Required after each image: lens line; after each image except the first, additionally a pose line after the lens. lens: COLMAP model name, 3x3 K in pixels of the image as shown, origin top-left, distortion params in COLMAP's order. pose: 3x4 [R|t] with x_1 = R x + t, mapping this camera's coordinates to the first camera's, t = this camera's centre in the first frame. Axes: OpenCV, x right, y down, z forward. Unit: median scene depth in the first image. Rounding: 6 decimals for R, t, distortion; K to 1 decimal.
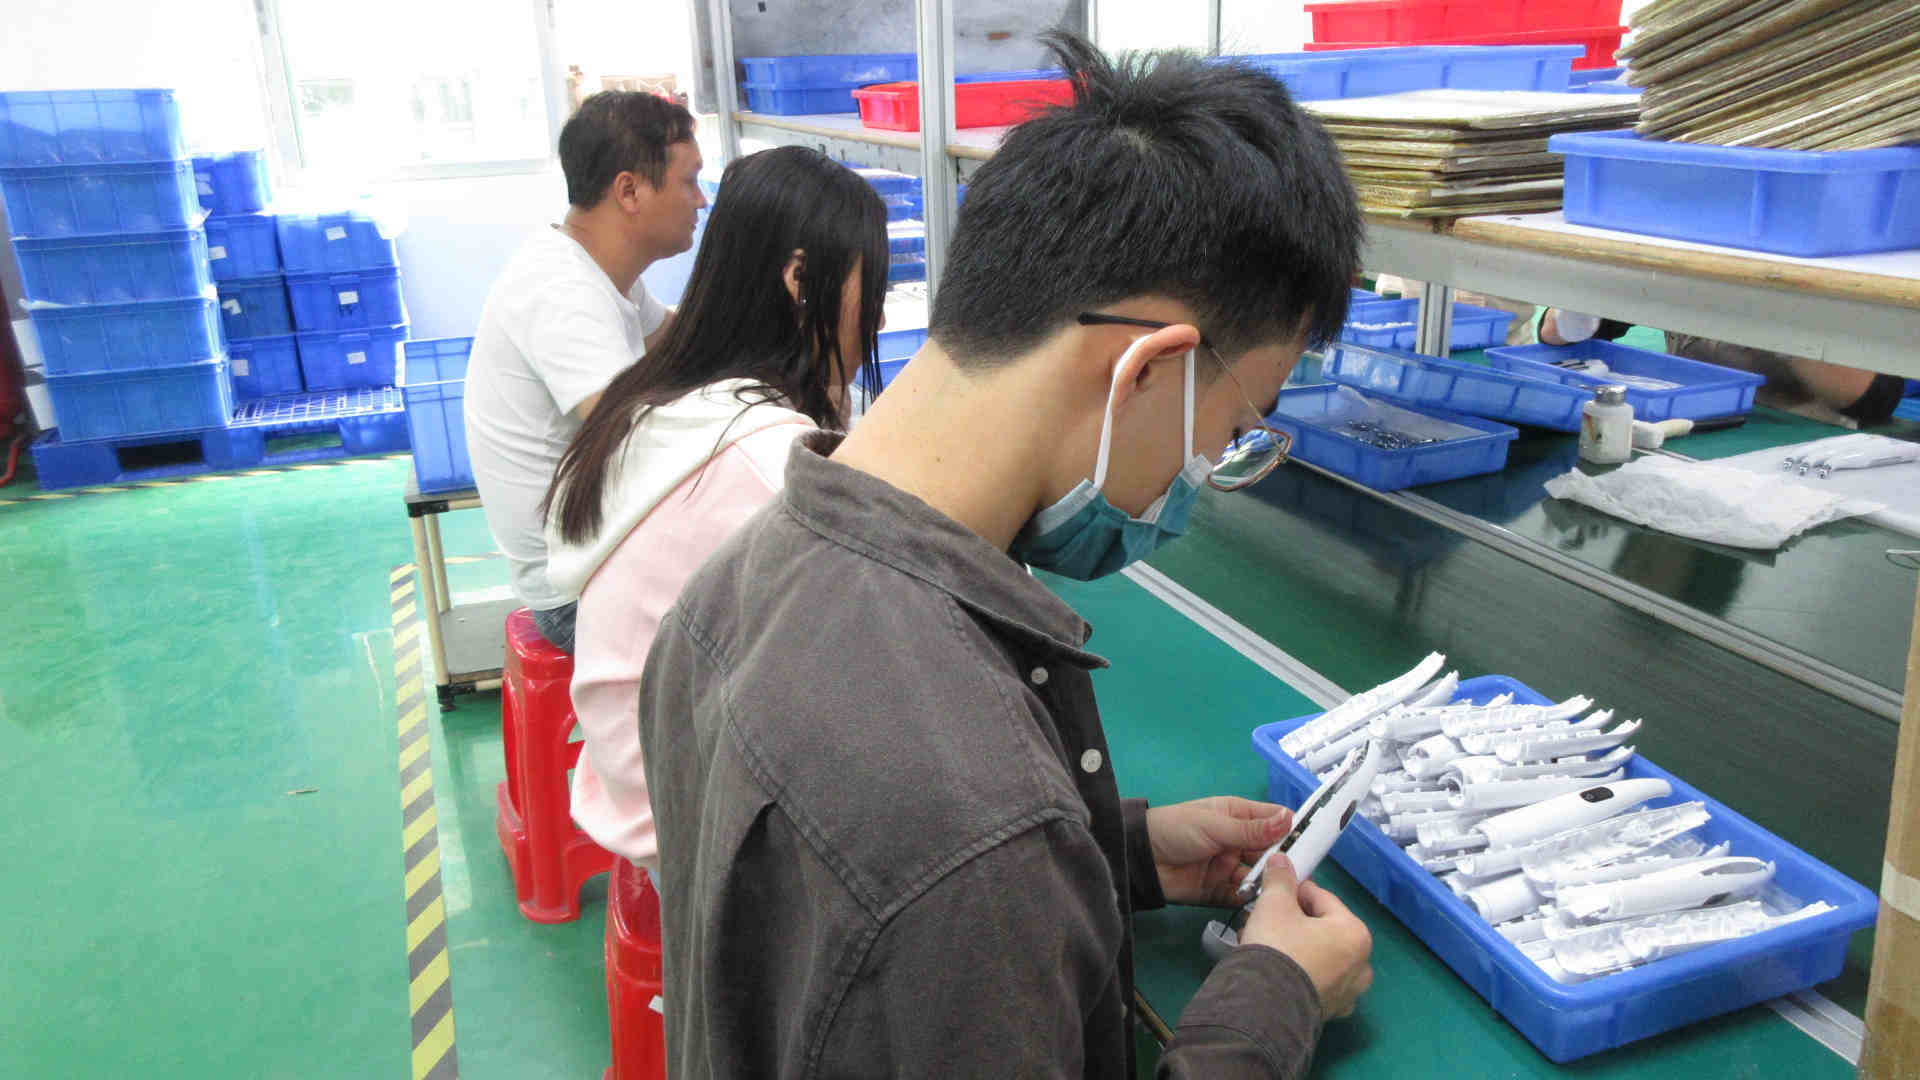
lens RADIAL K [[1459.3, 0, 961.6], [0, 1459.3, 542.2], [0, 0, 1]] dist [0.009694, -0.007309]
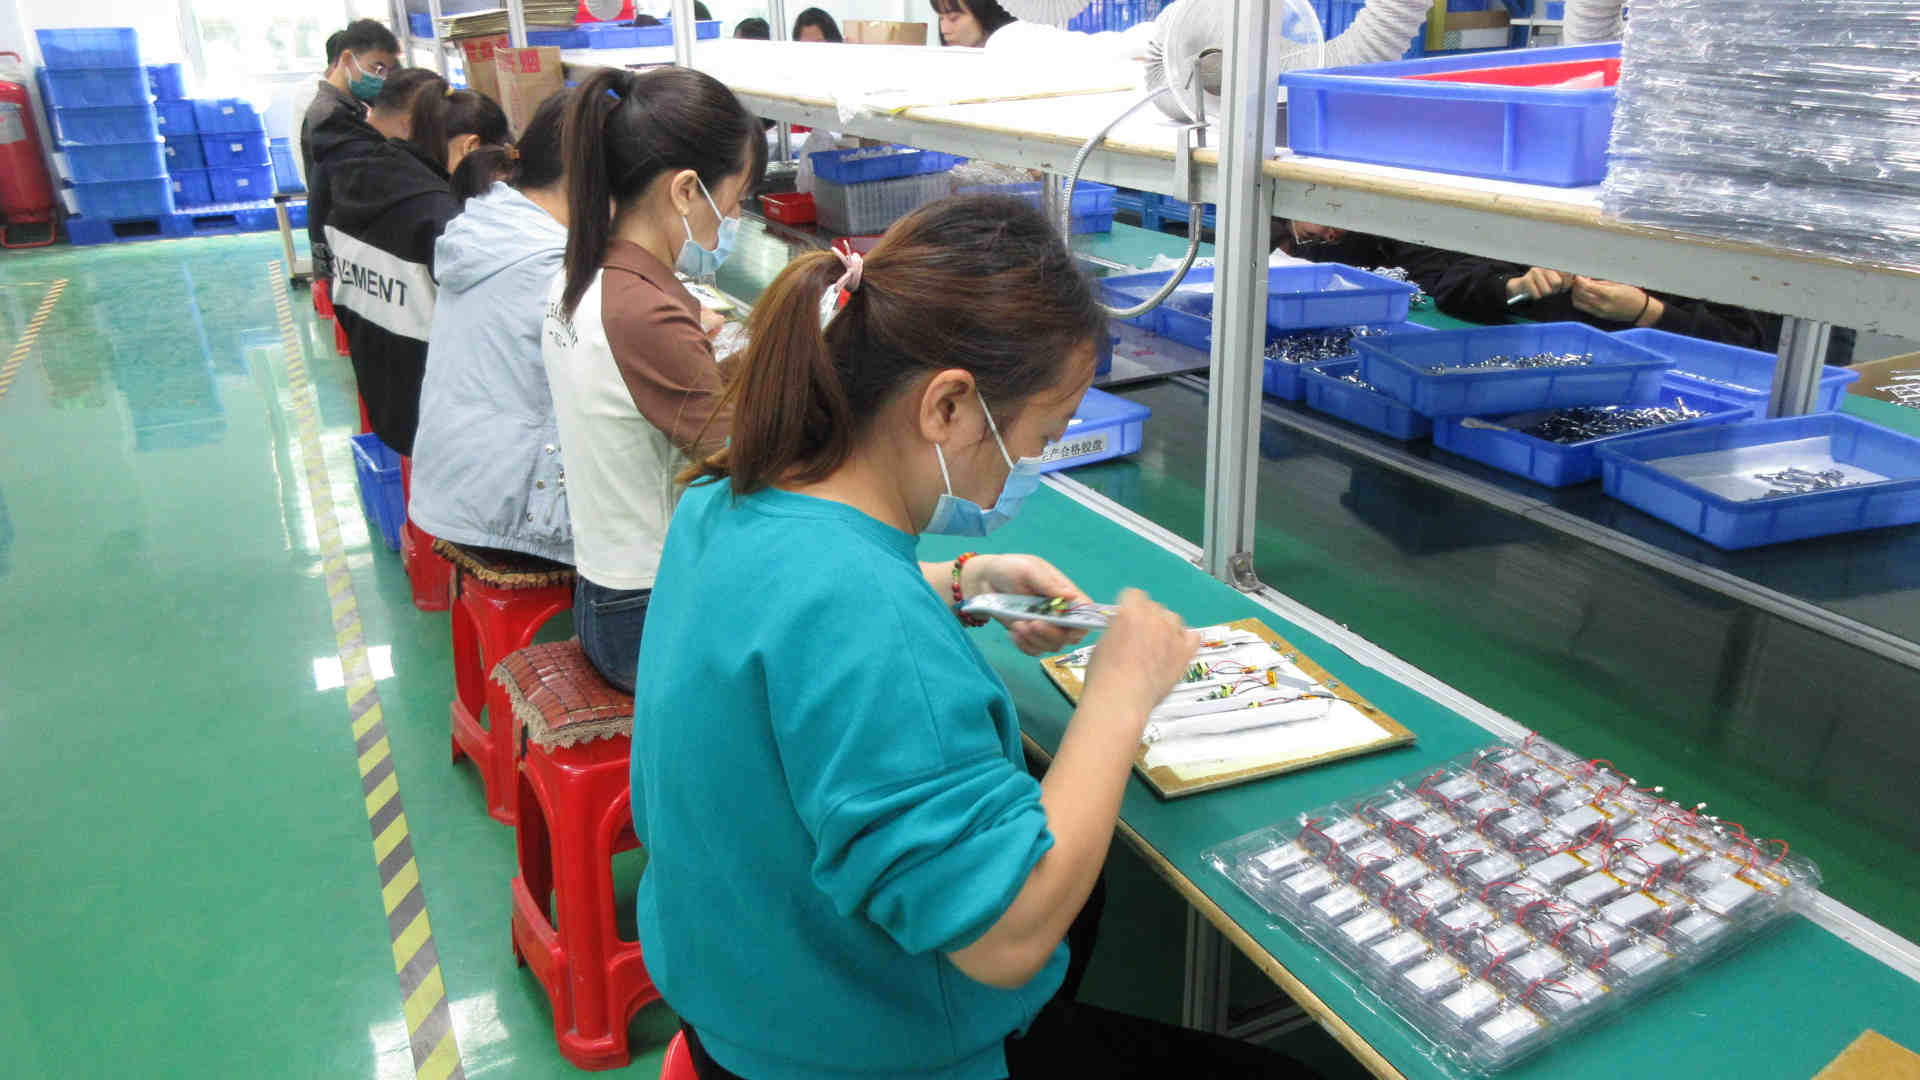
lens RADIAL K [[1459.3, 0, 960.0], [0, 1459.3, 546.2], [0, 0, 1]] dist [0.009694, -0.007309]
pose [[0.997350, -0.023843, 0.068730, 0.339707], [0.021114, 0.998970, 0.040153, 0.278573], [-0.069617, -0.038596, 0.996827, -0.895232]]
